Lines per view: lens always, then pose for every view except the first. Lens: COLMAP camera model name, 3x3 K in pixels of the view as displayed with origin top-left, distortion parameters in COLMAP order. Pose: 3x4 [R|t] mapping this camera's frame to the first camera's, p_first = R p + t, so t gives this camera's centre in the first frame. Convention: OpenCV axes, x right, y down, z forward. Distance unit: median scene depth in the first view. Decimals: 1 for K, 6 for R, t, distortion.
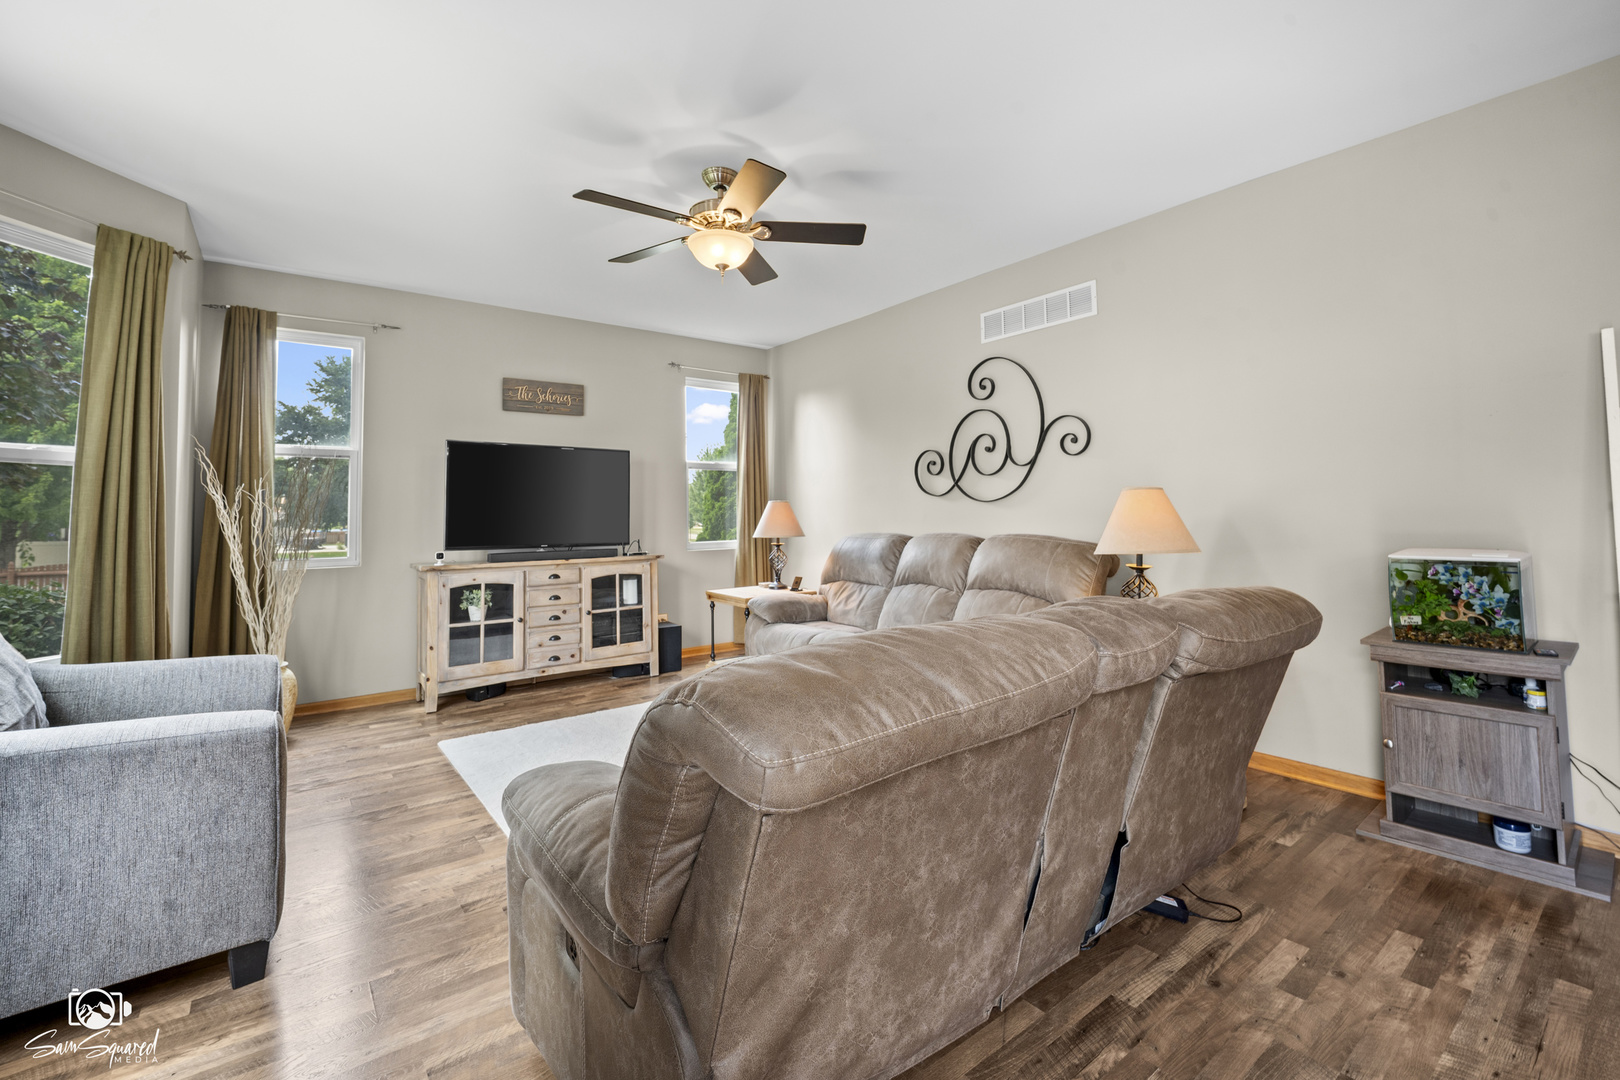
lens RADIAL K [[682.9, 0, 811.6], [0, 682.9, 516.6], [0, 0, 1]] dist [0.014078, -0.026687]
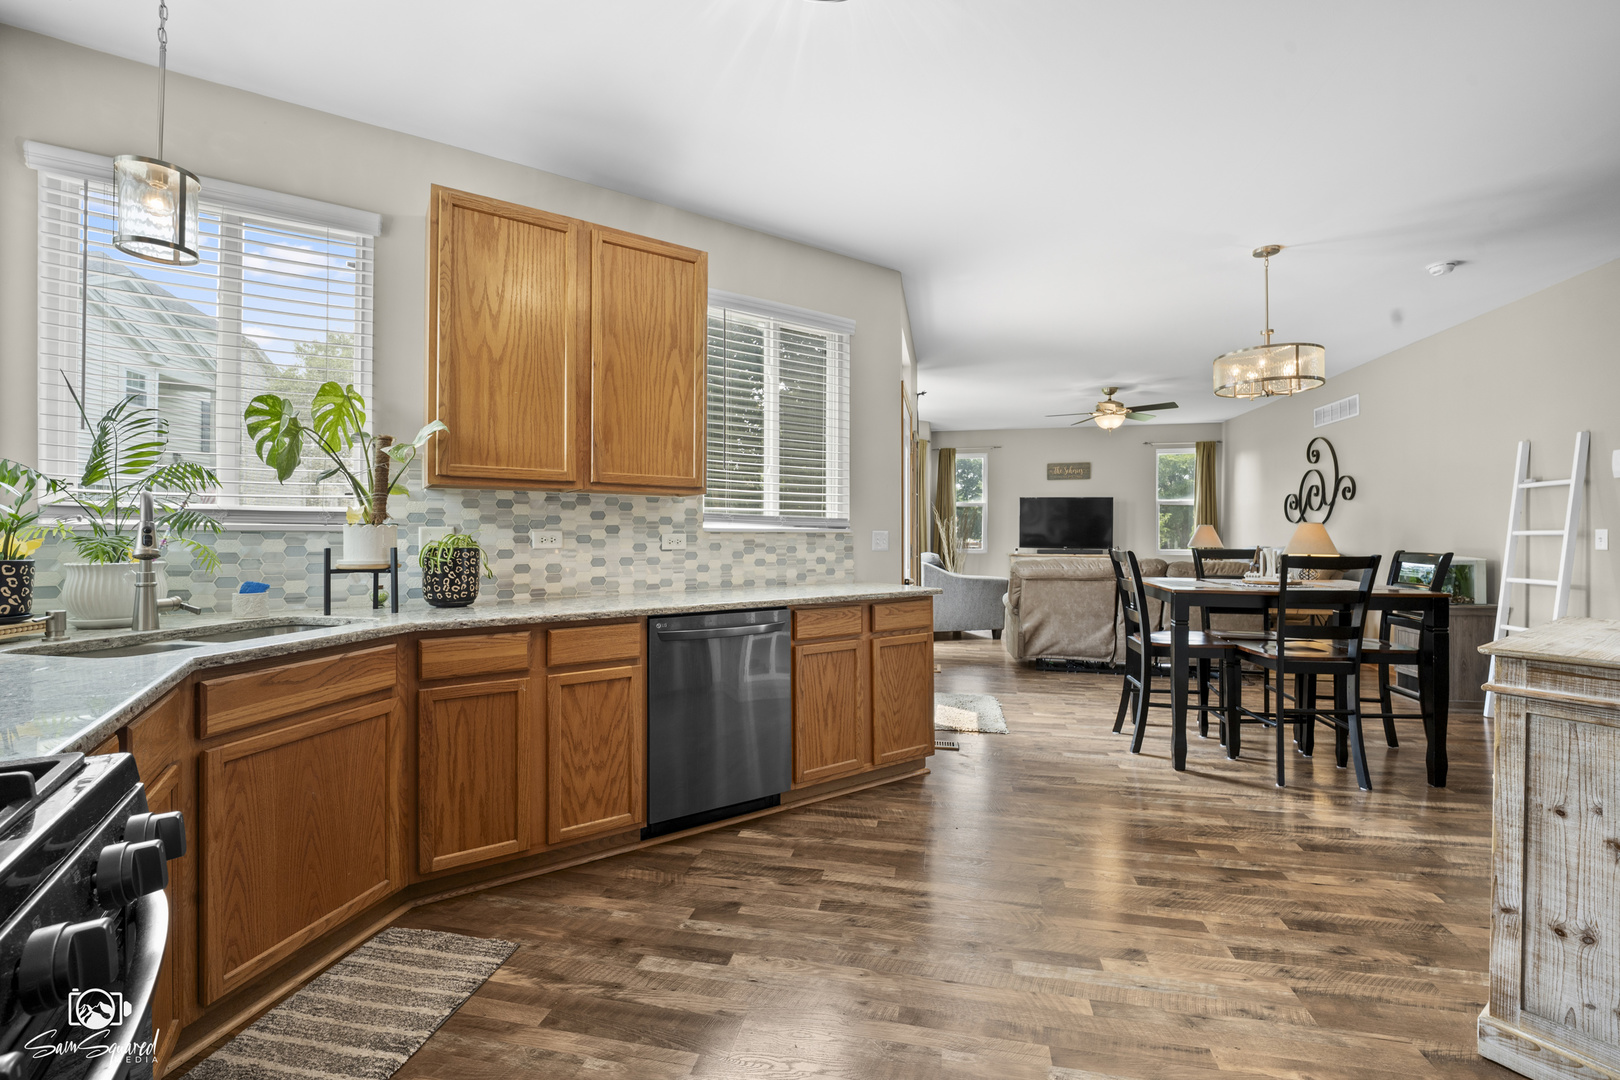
lens RADIAL K [[682.9, 0, 811.6], [0, 682.9, 516.6], [0, 0, 1]] dist [0.014078, -0.026687]
pose [[0.654600, -0.007040, -0.755943, 0.684944], [-0.010325, 0.999780, -0.018251, -0.004404], [0.755905, 0.019752, 0.654383, -0.931869]]
